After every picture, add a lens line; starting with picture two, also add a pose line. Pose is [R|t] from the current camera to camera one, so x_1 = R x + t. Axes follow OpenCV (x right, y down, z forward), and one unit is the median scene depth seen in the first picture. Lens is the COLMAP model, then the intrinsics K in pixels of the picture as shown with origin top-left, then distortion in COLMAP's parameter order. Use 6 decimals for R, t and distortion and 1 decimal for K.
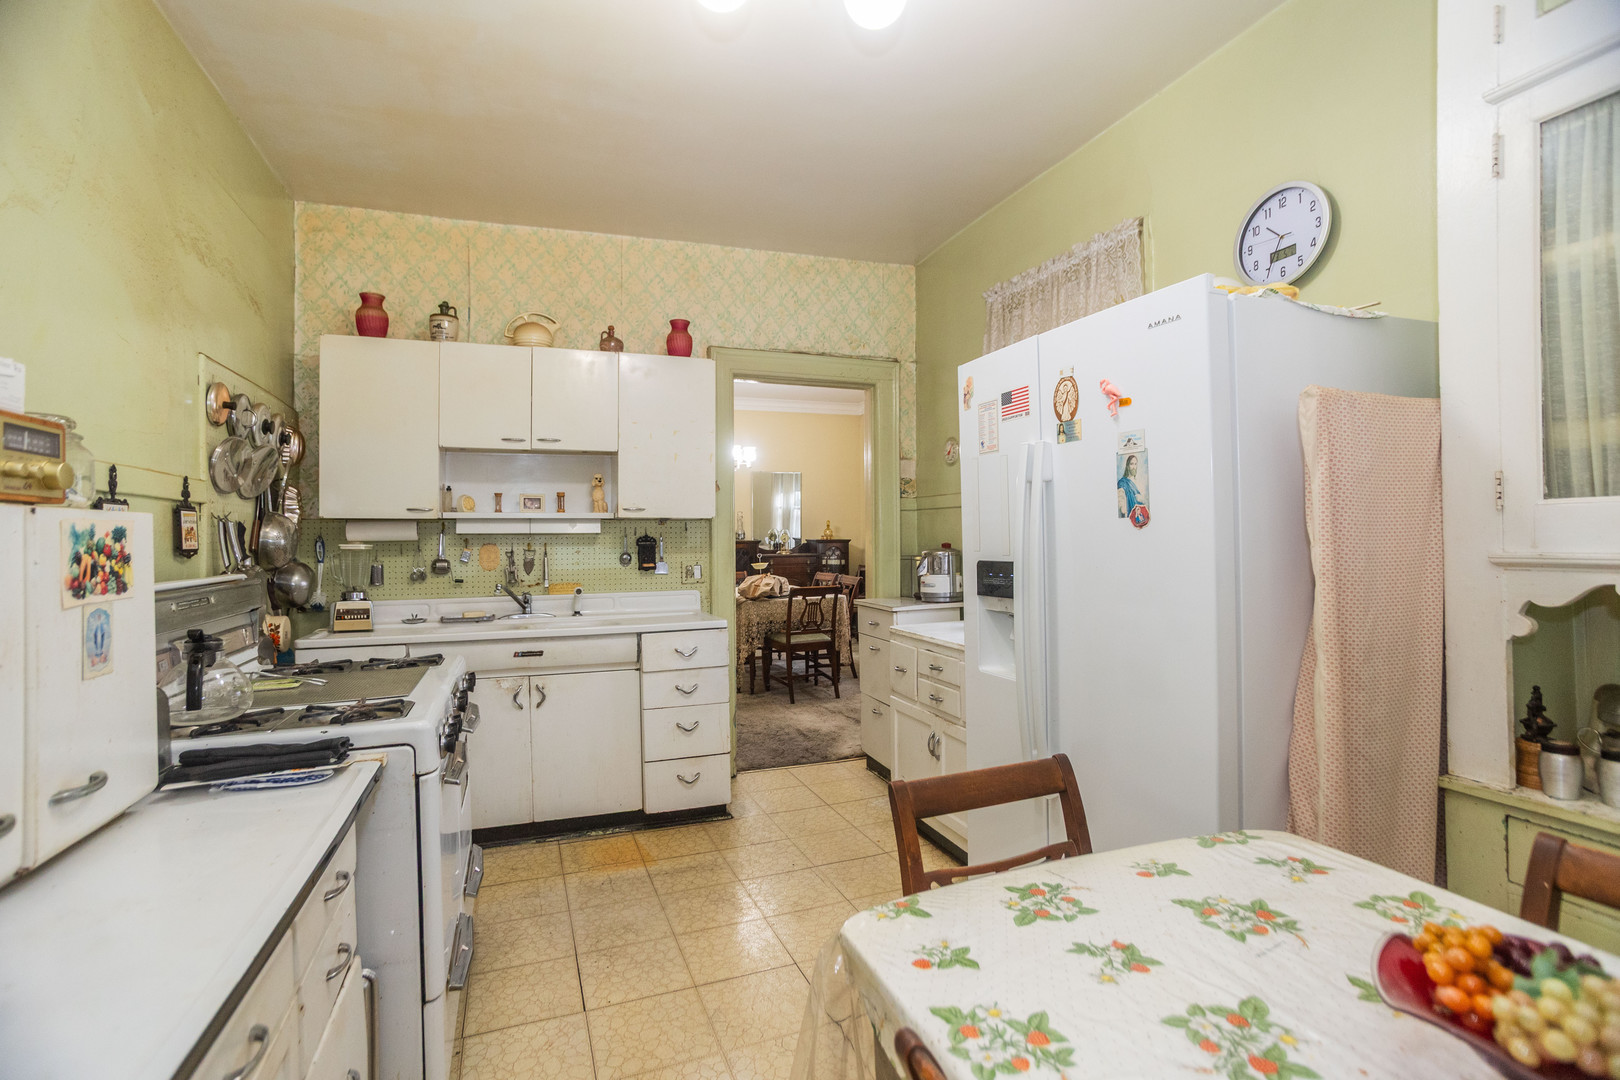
lens RADIAL K [[783.1, 0, 812.5], [0, 783.1, 534.3], [0, 0, 1]] dist [-0.006044, 0.000933]
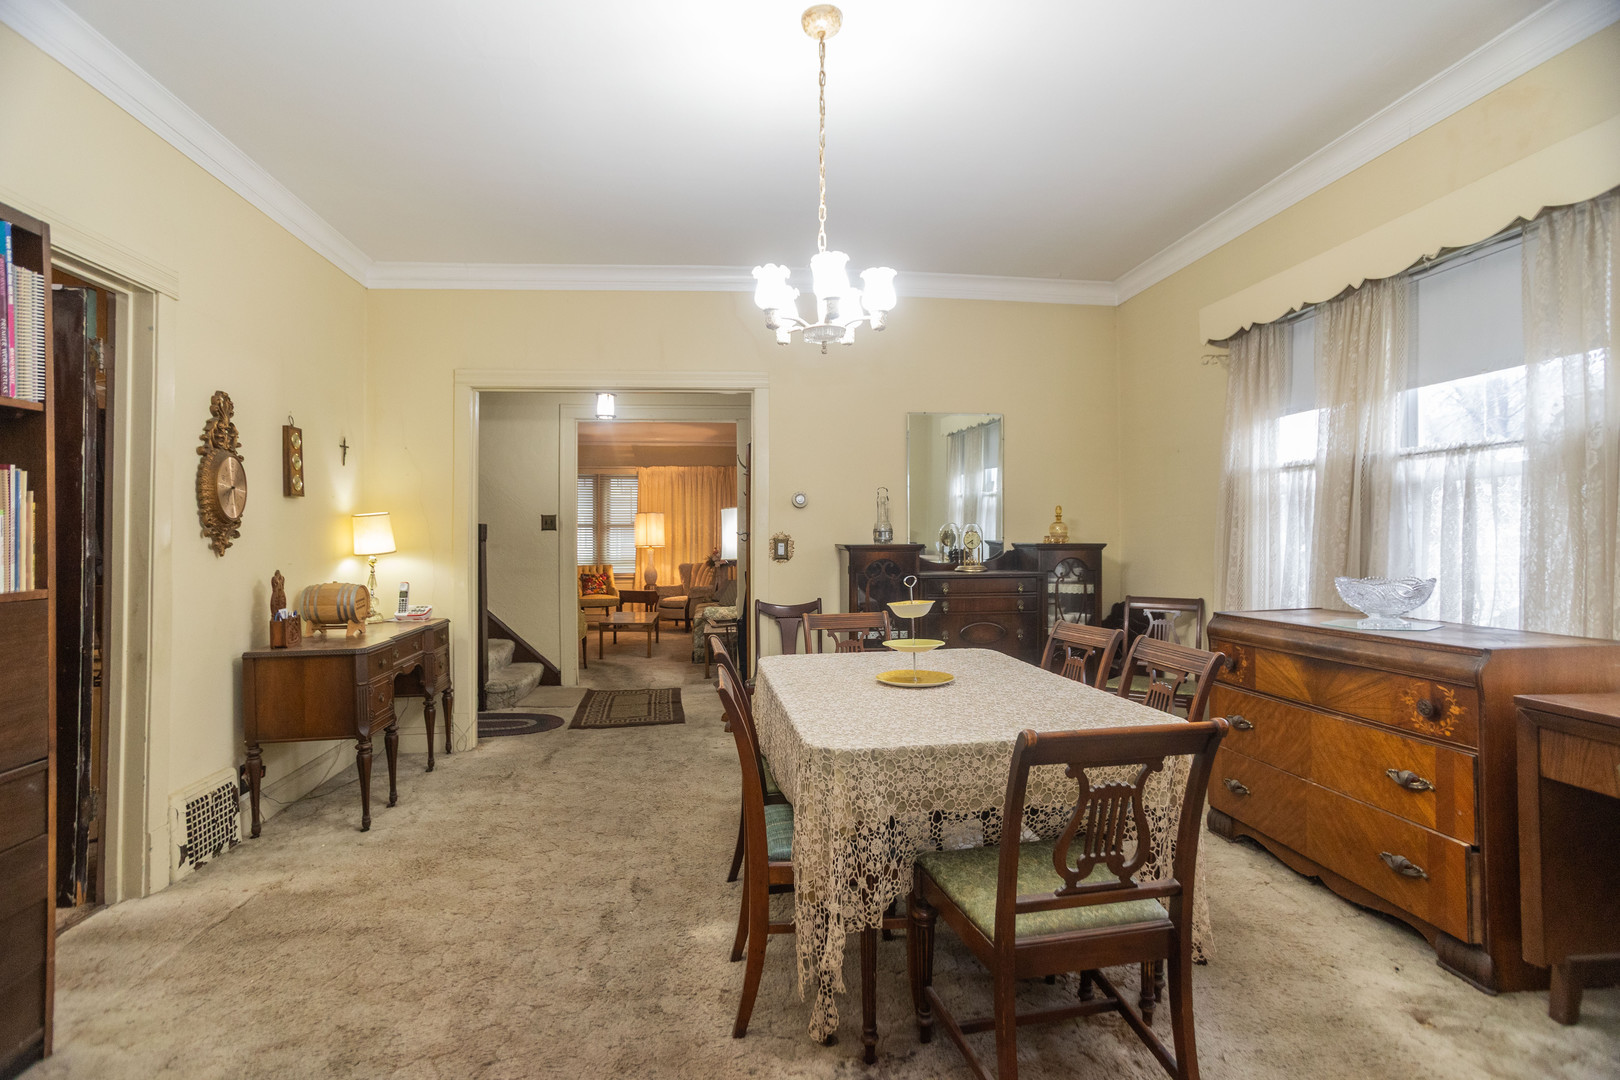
lens RADIAL K [[783.1, 0, 812.4], [0, 783.1, 542.6], [0, 0, 1]] dist [-0.006044, 0.000933]
pose [[0.974990, 0.003260, -0.222226, -0.022700], [-0.003812, 0.999991, -0.002055, 0.007622], [0.222217, 0.002851, 0.974993, 0.473700]]
